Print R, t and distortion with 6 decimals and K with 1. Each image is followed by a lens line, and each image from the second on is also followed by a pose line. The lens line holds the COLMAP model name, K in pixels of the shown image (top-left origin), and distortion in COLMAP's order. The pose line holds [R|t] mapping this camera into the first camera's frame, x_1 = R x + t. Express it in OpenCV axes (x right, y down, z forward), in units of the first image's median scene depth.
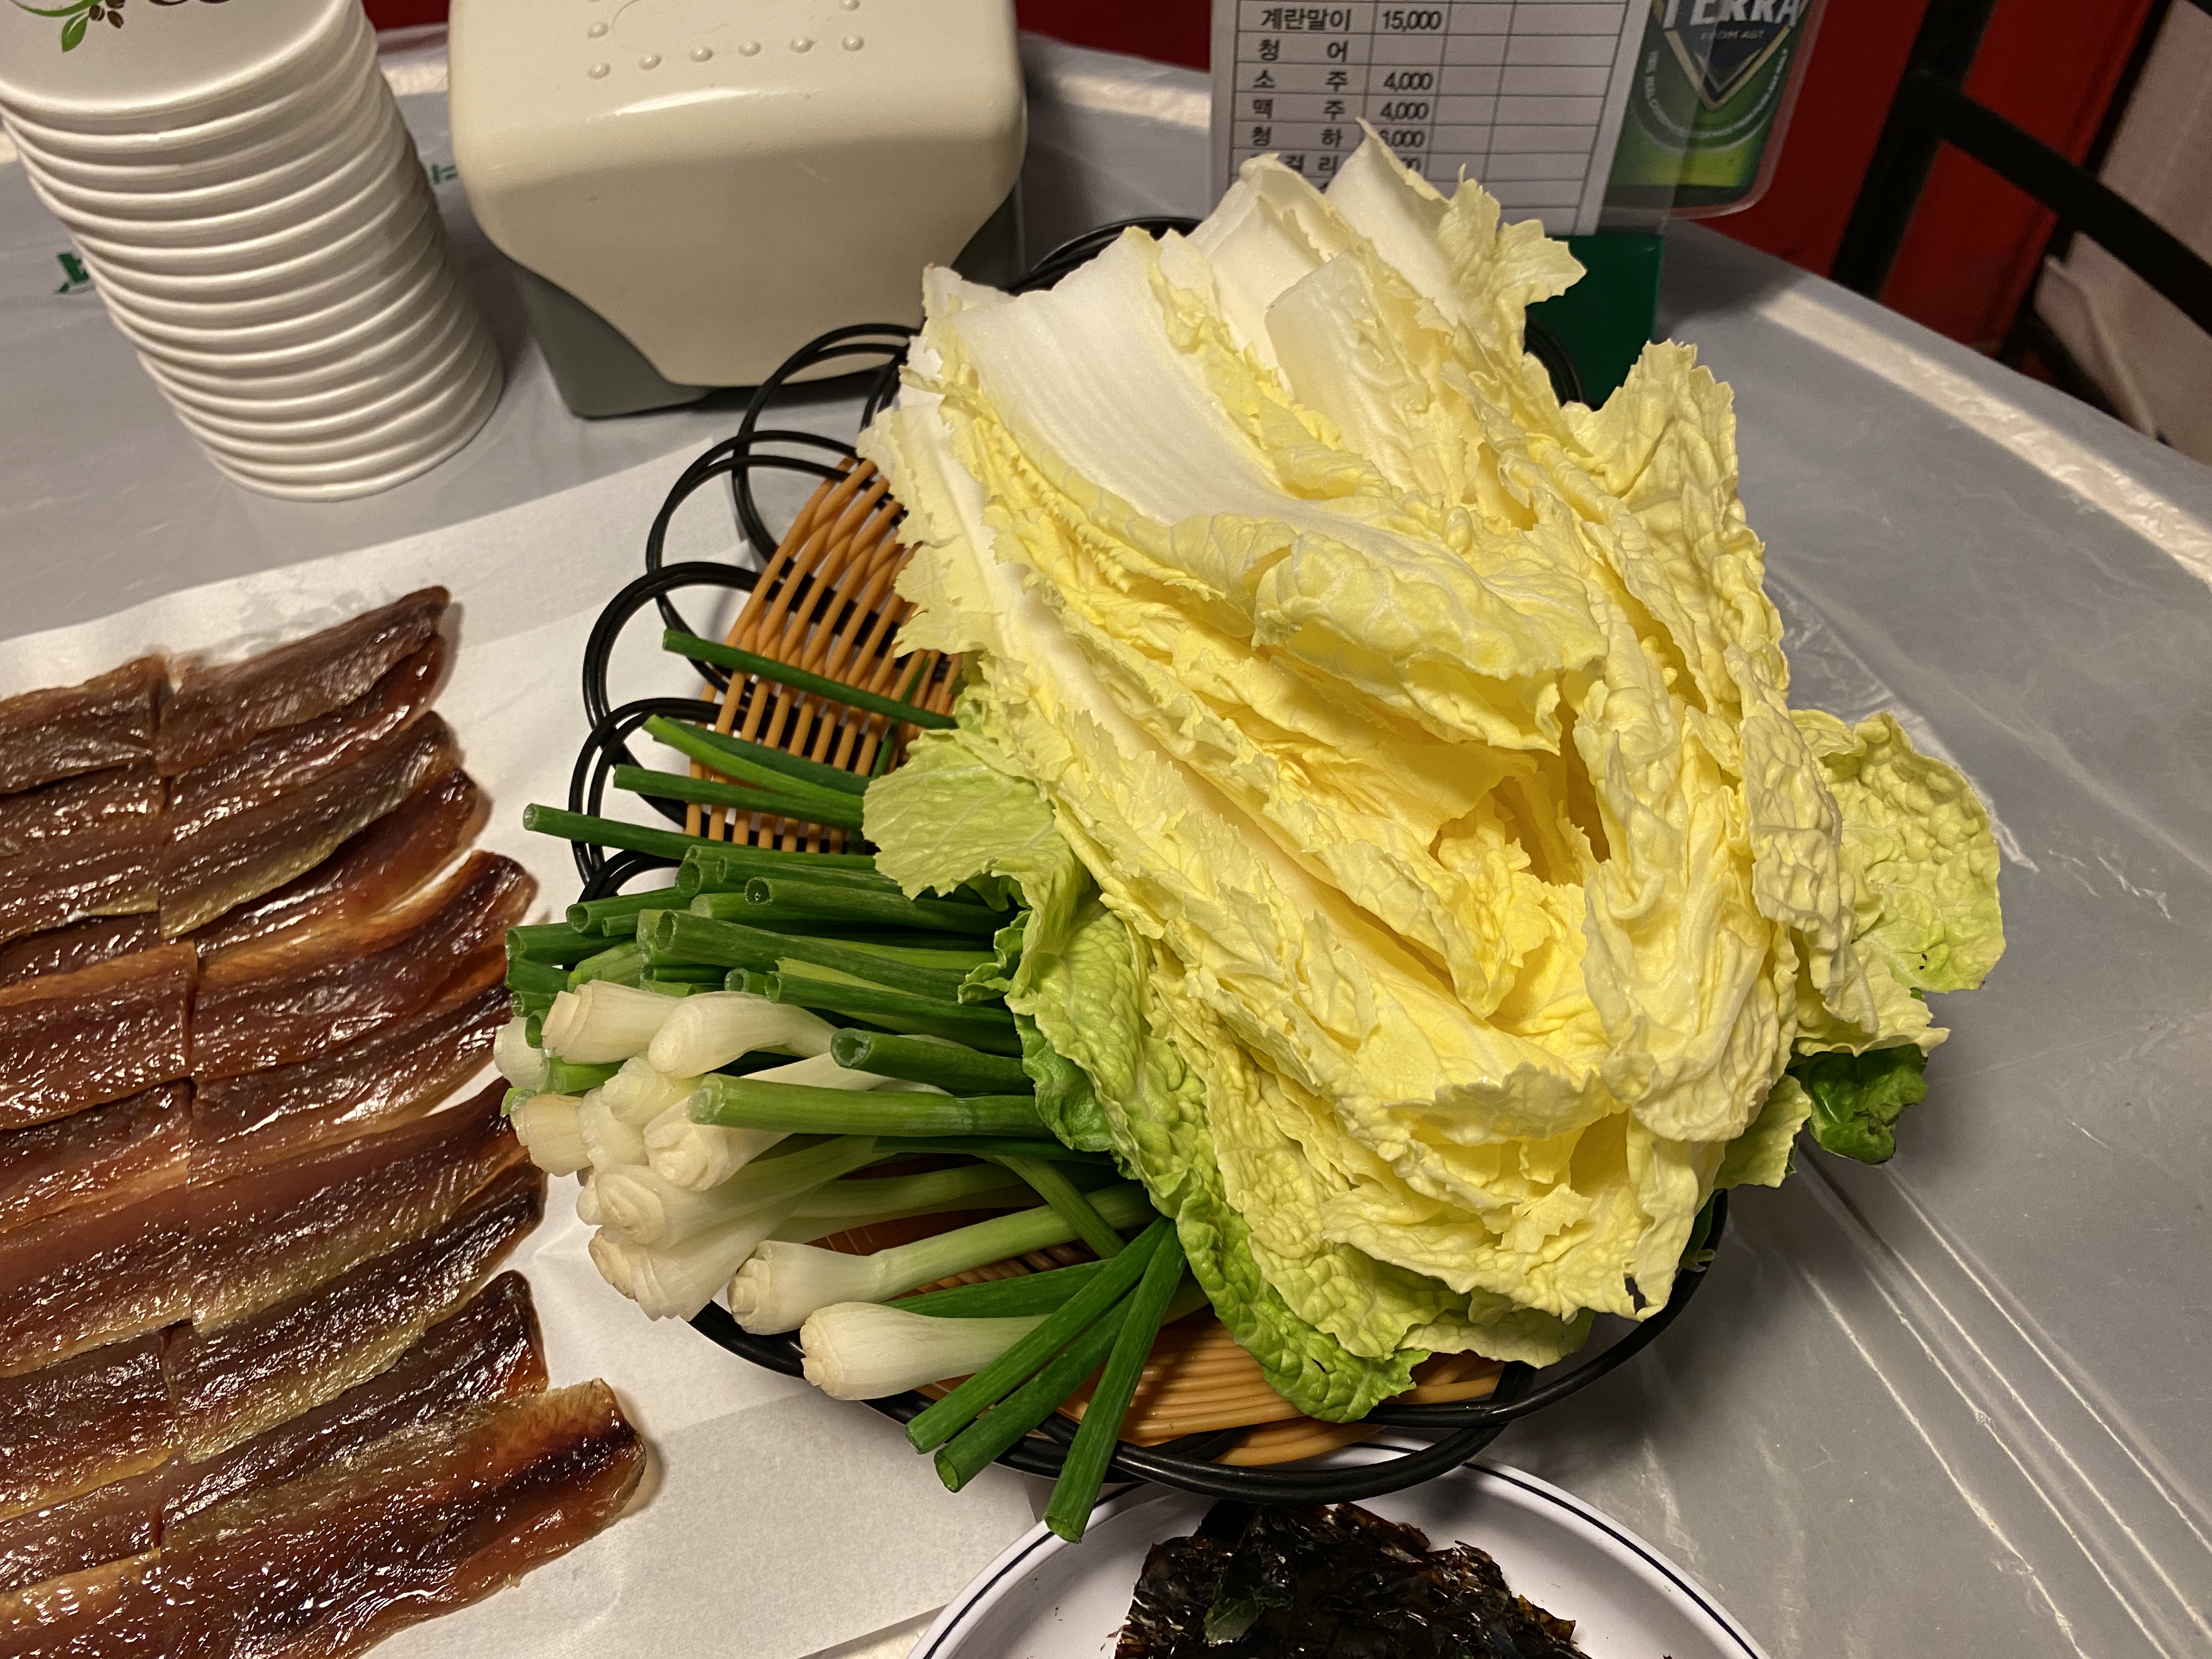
lens RADIAL K [[1641.3, 0, 1091.9], [0, 1641.3, 822.4], [0, 0, 1]] dist [0.014660, -0.034260]
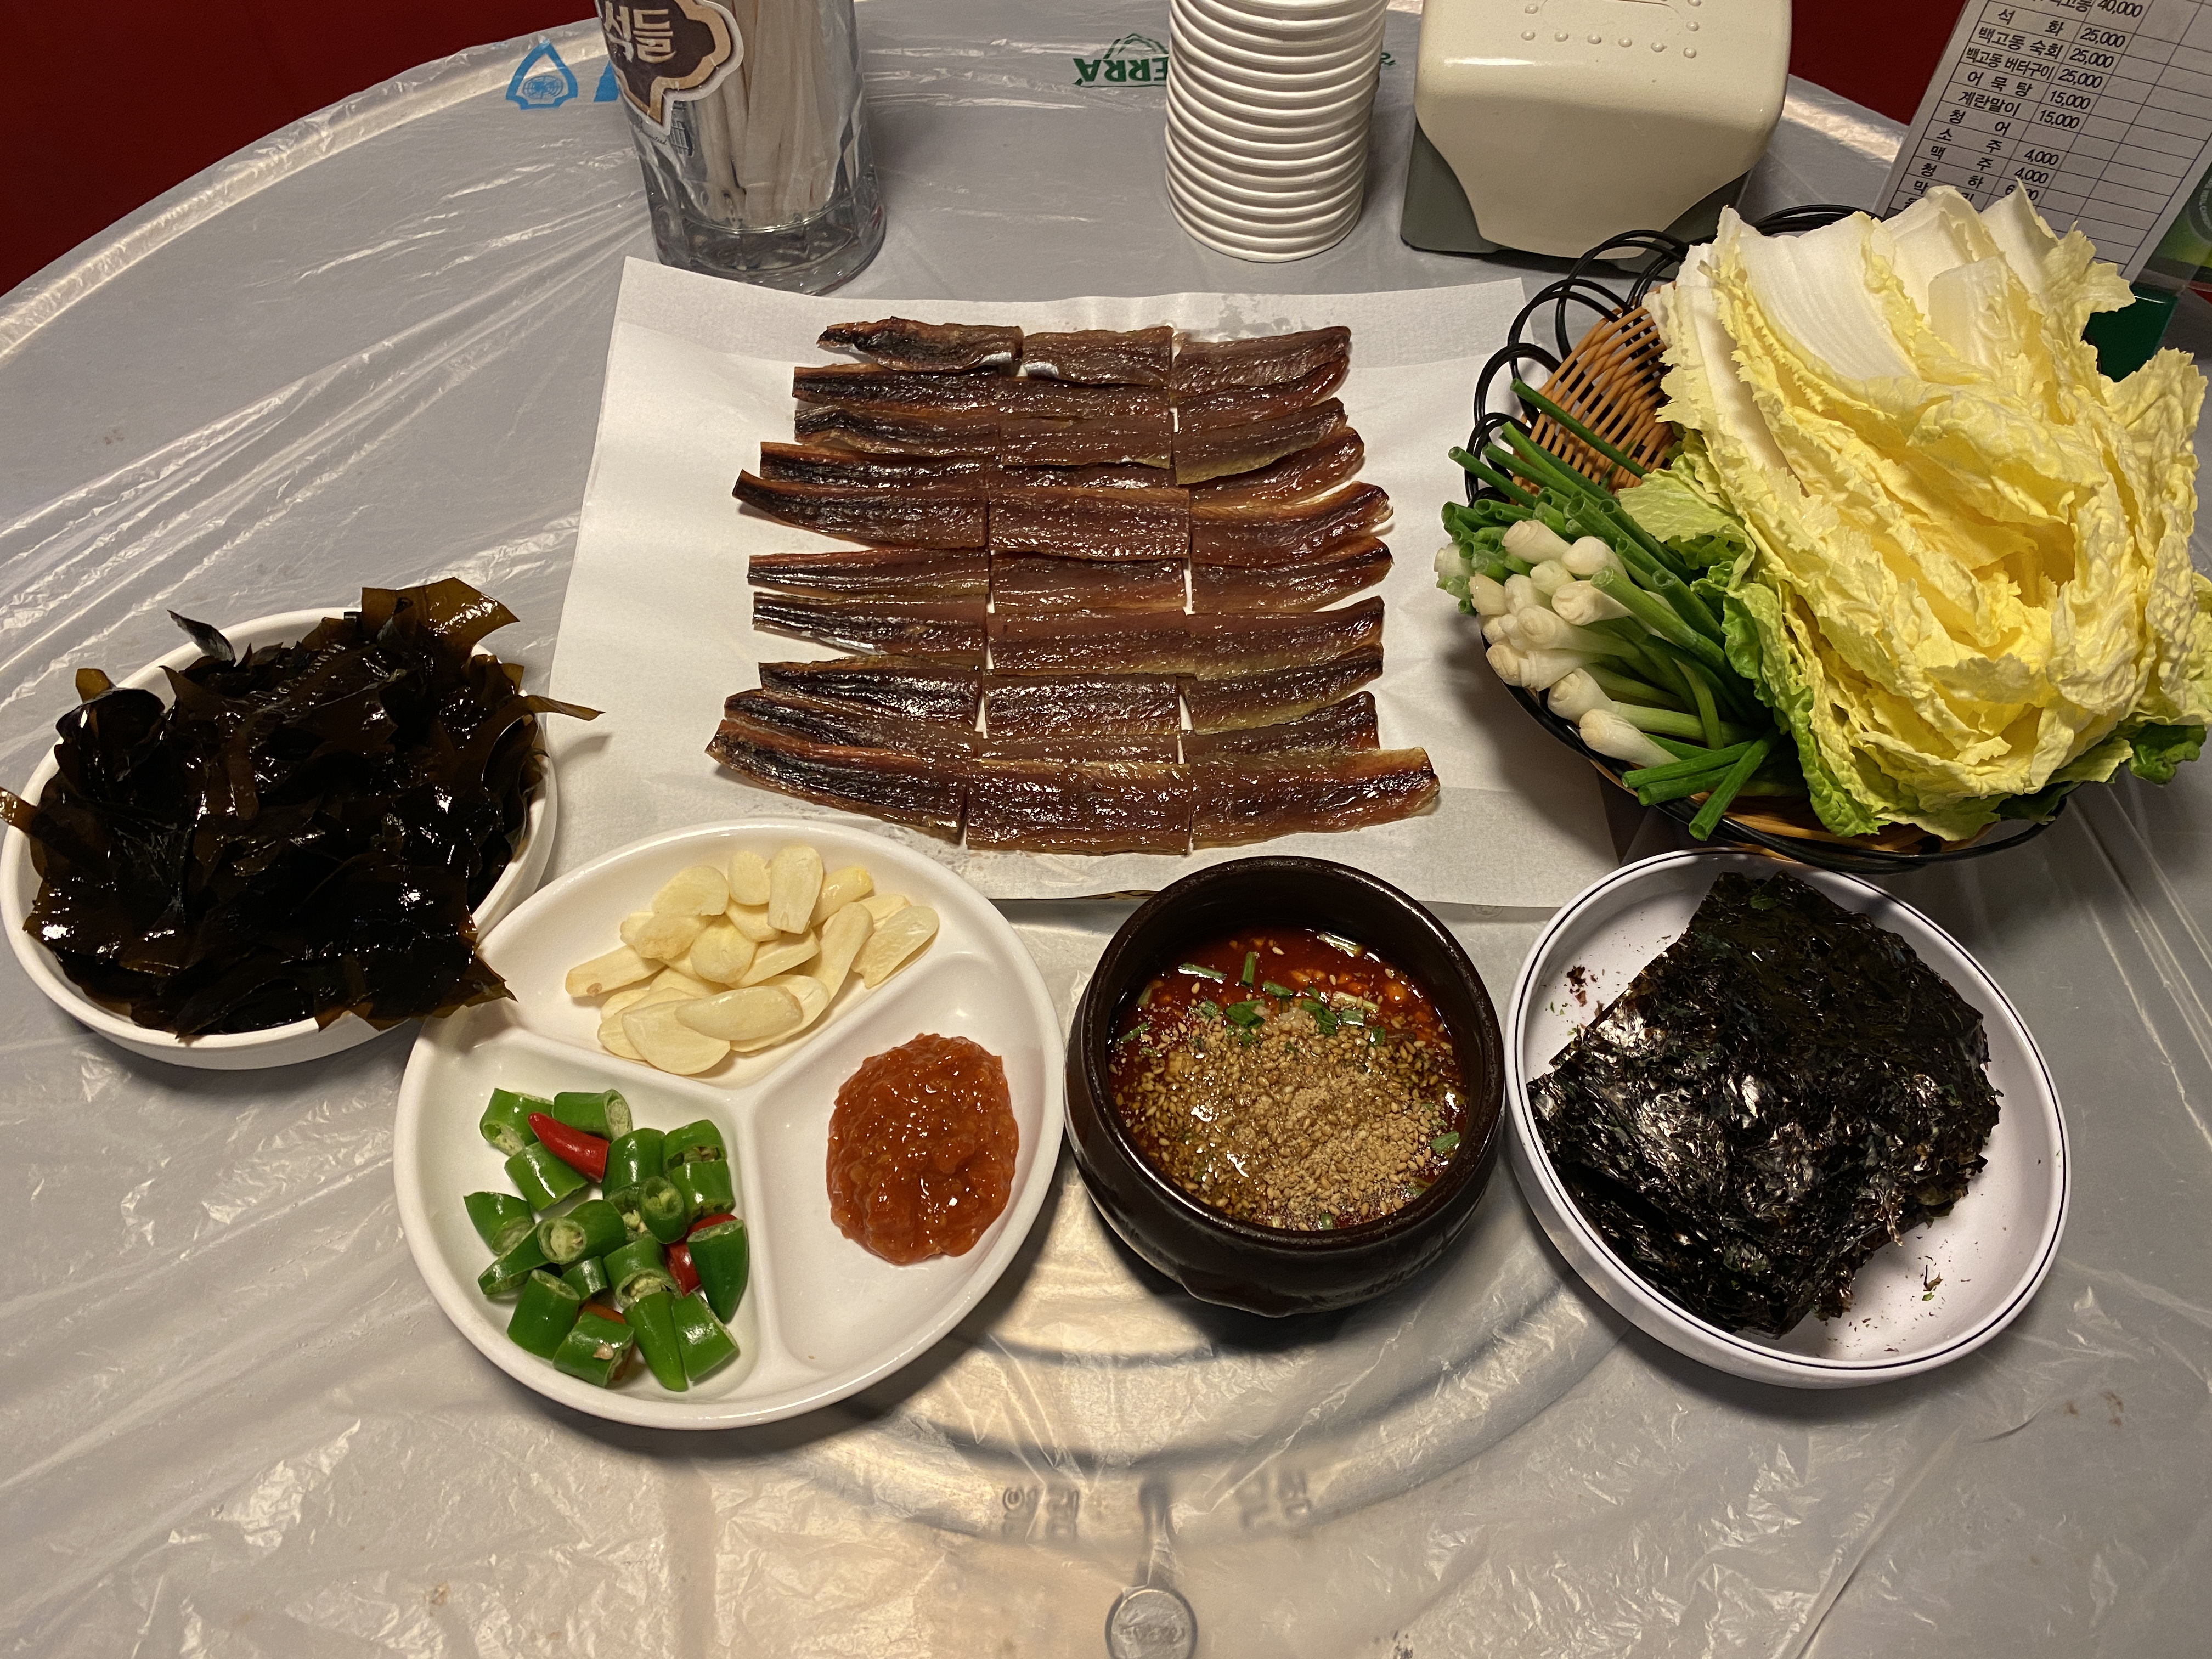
lens RADIAL K [[1641.3, 0, 1105.1], [0, 1641.3, 841.0], [0, 0, 1]] dist [0.014660, -0.034260]
pose [[0.951611, 0.280253, -0.126073, -0.341378], [-0.272478, 0.959192, 0.075536, 0.360792], [0.142098, -0.037529, 0.989141, -0.842524]]
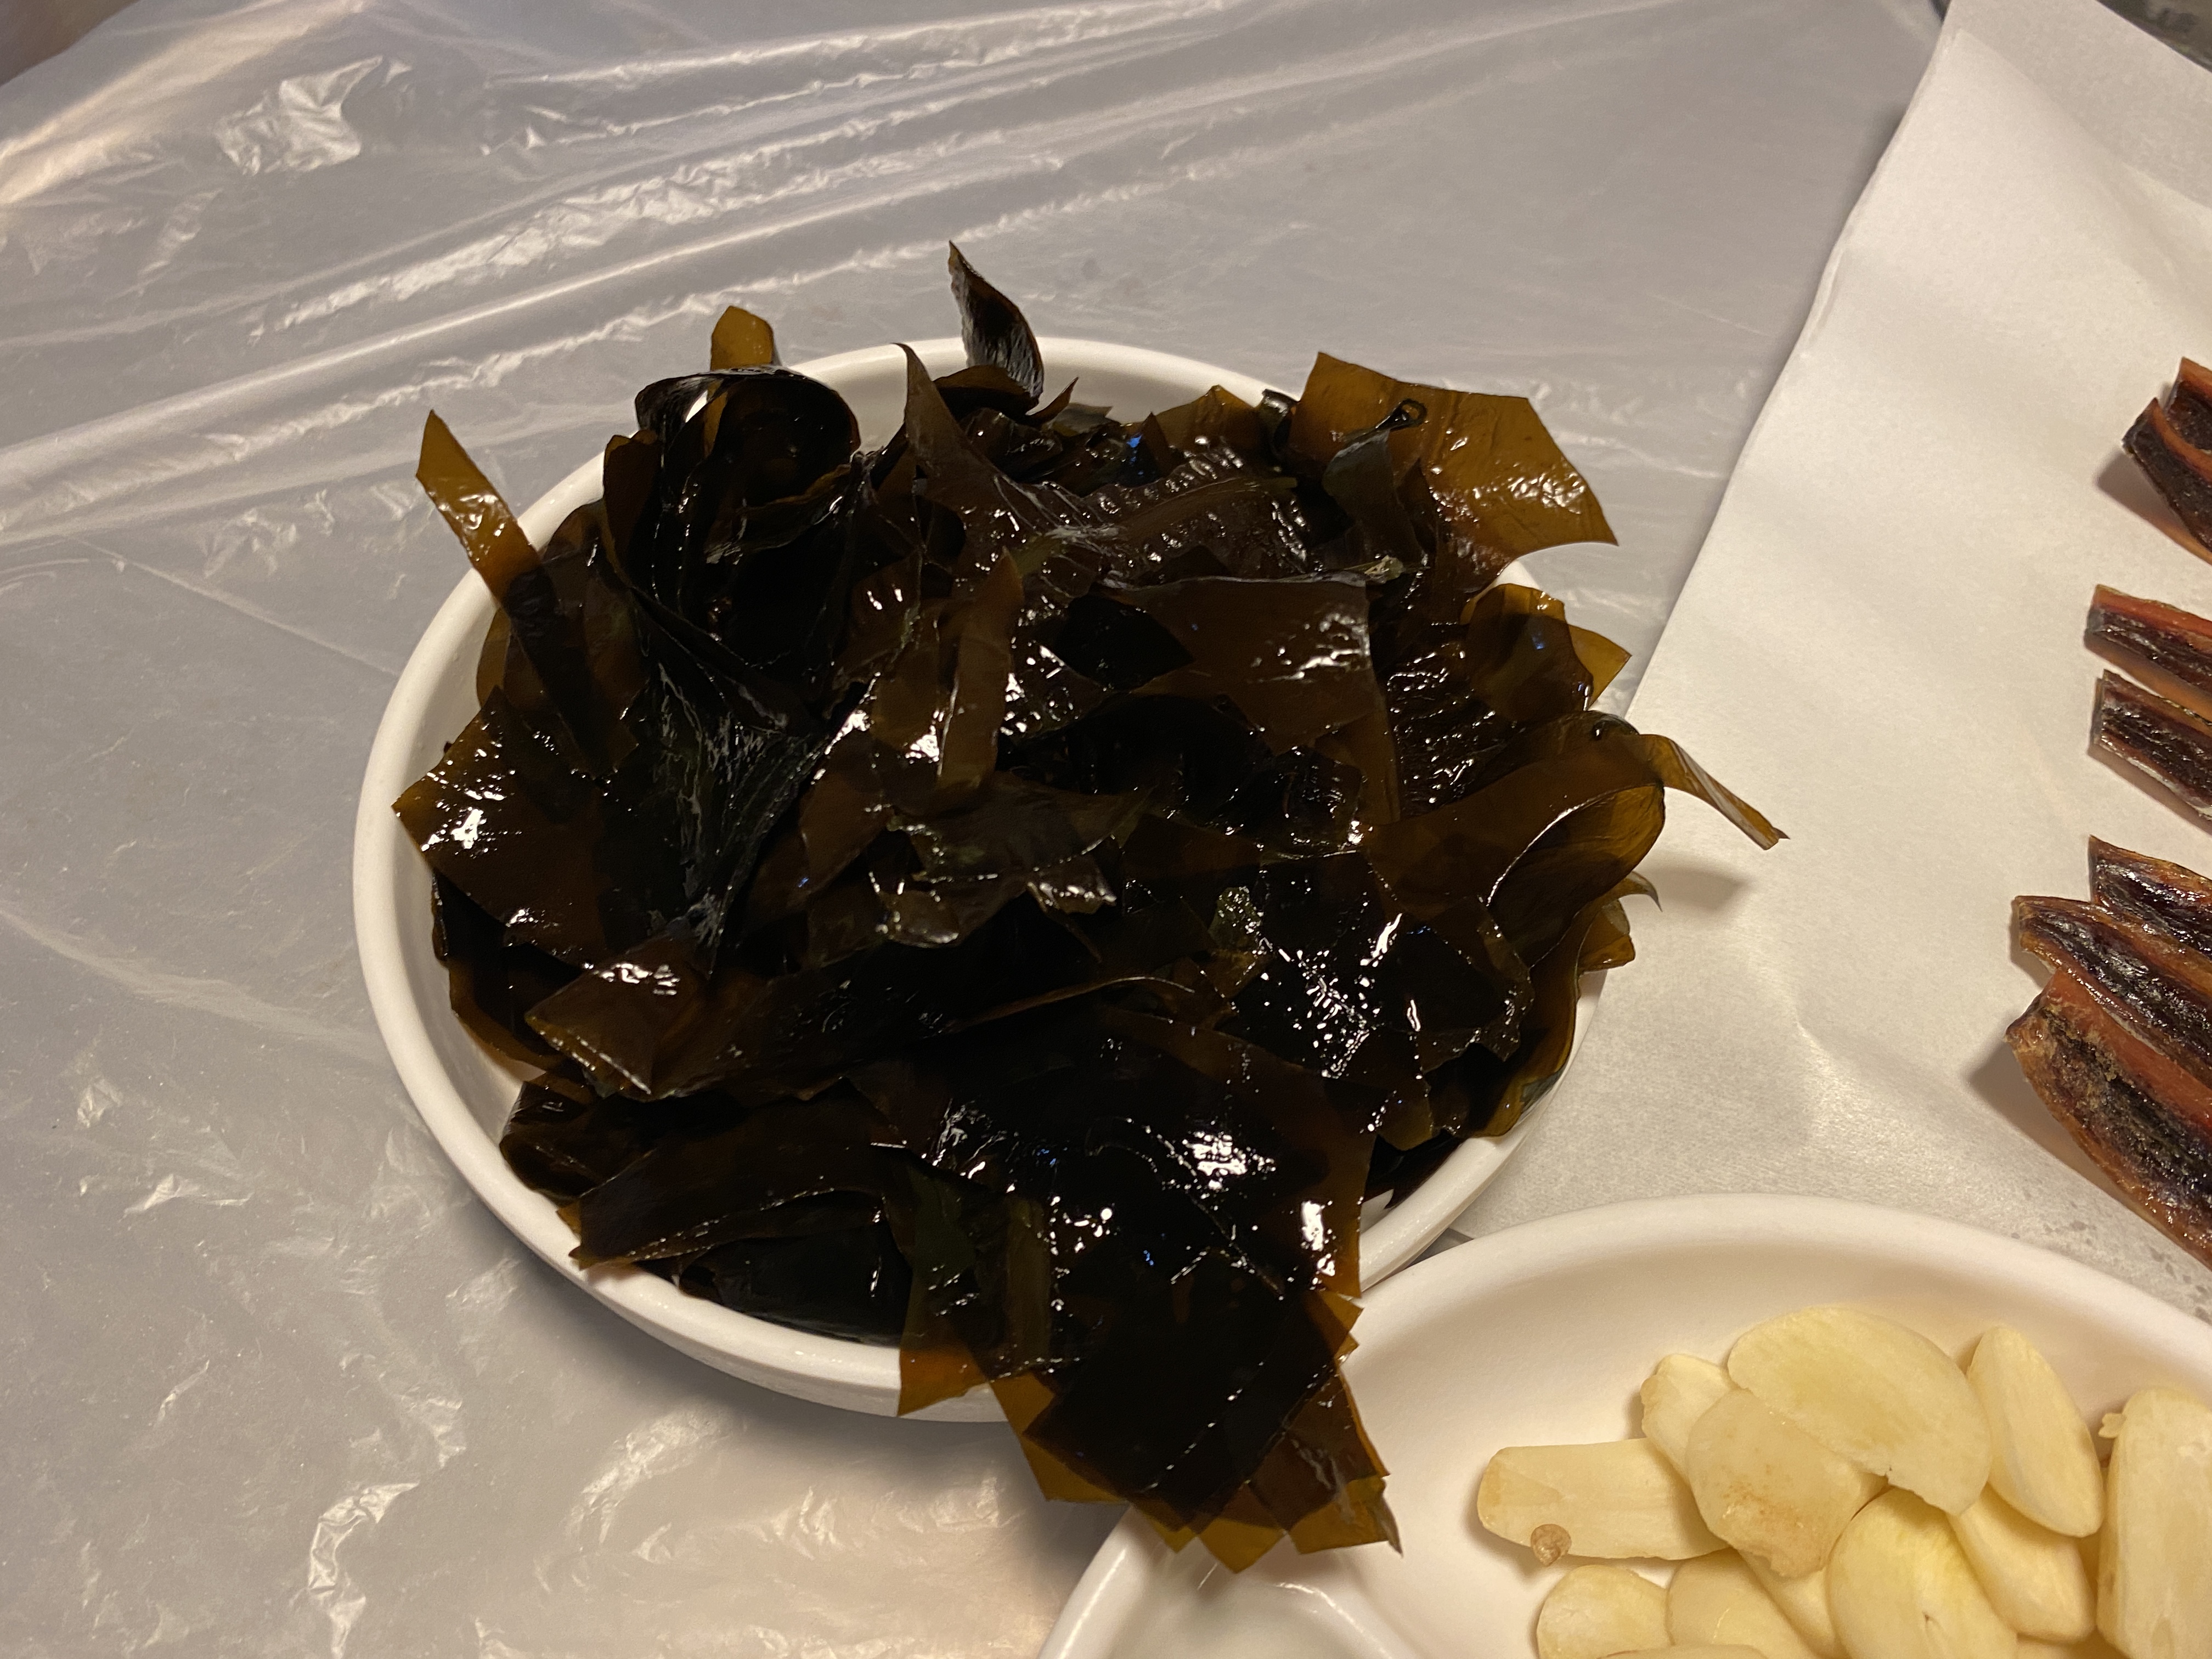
lens RADIAL K [[1641.3, 0, 1106.4], [0, 1641.3, 844.5], [0, 0, 1]] dist [0.014660, -0.034260]
pose [[0.696495, 0.633203, -0.337563, -1.046216], [-0.605505, 0.771066, 0.197032, 0.539586], [0.385045, 0.067165, 0.920451, 0.036200]]
